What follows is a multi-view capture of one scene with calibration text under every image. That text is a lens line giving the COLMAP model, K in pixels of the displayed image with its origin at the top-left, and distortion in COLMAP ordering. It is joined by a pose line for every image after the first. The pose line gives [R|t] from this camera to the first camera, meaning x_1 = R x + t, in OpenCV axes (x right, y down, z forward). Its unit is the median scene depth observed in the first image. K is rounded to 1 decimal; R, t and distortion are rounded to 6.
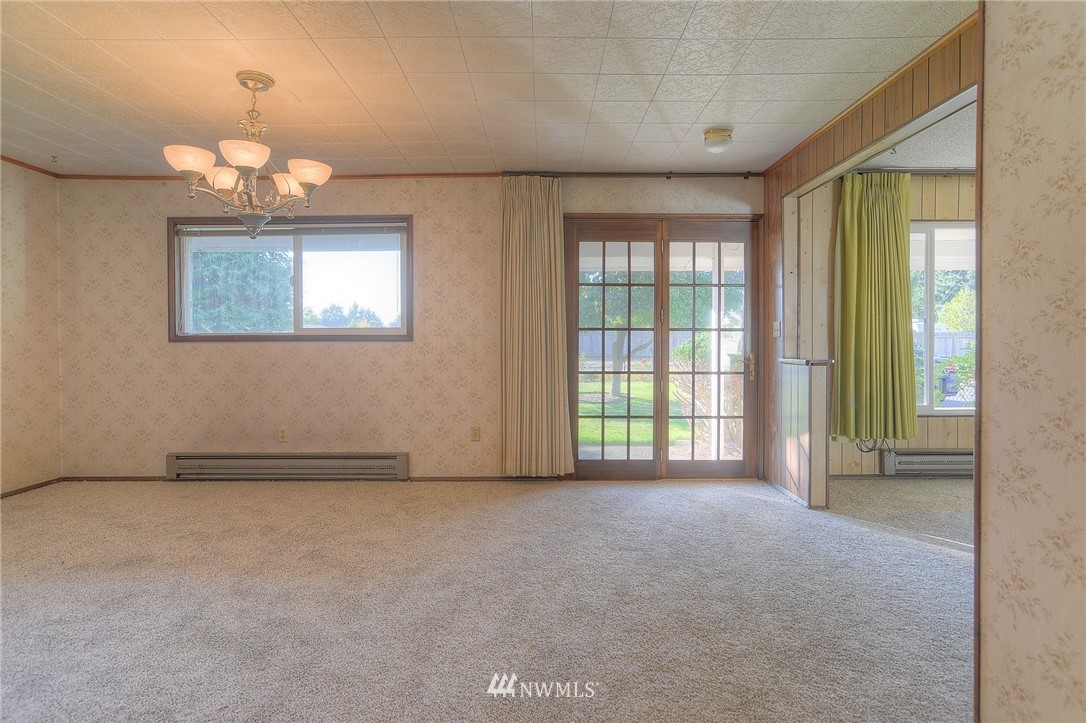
lens RADIAL K [[578.0, 0, 543.0], [0, 578.0, 339.2], [0, 0, 1]] dist [-0.001311, -0.000107]
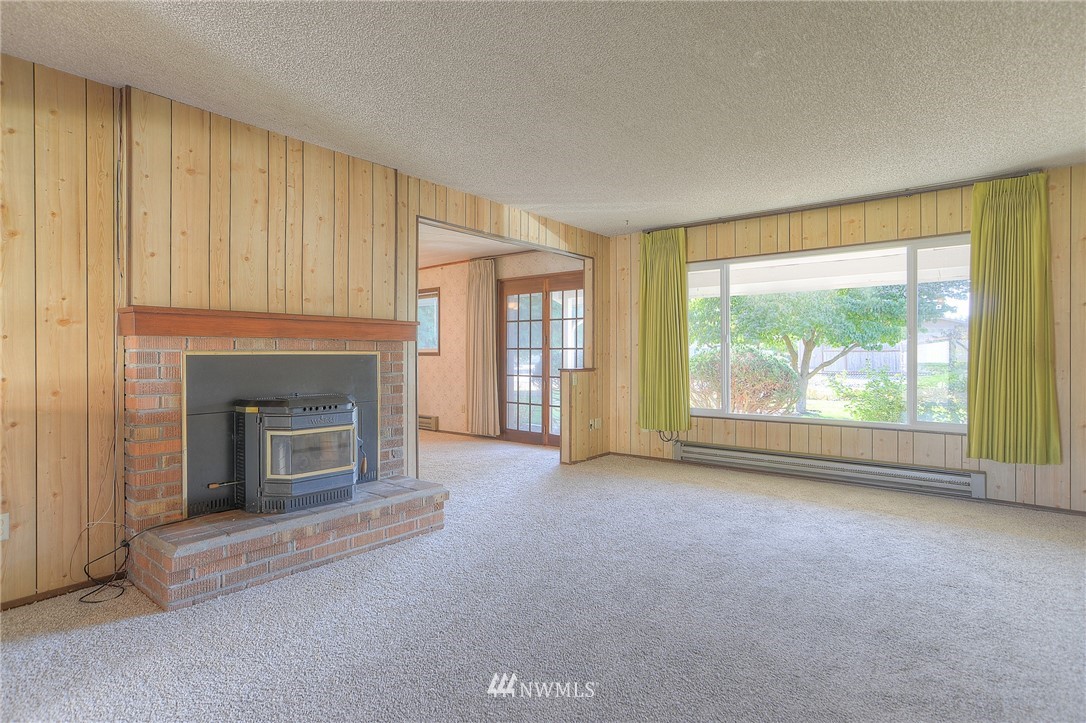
lens RADIAL K [[560.1, 0, 537.3], [0, 560.1, 355.1], [0, 0, 1]] dist [-0.030312, 0.027867]
pose [[0.768593, 0.002576, -0.639733, 1.145014], [-0.004215, 0.999991, -0.001038, 0.001692], [0.639725, 0.003494, 0.768596, -0.165050]]
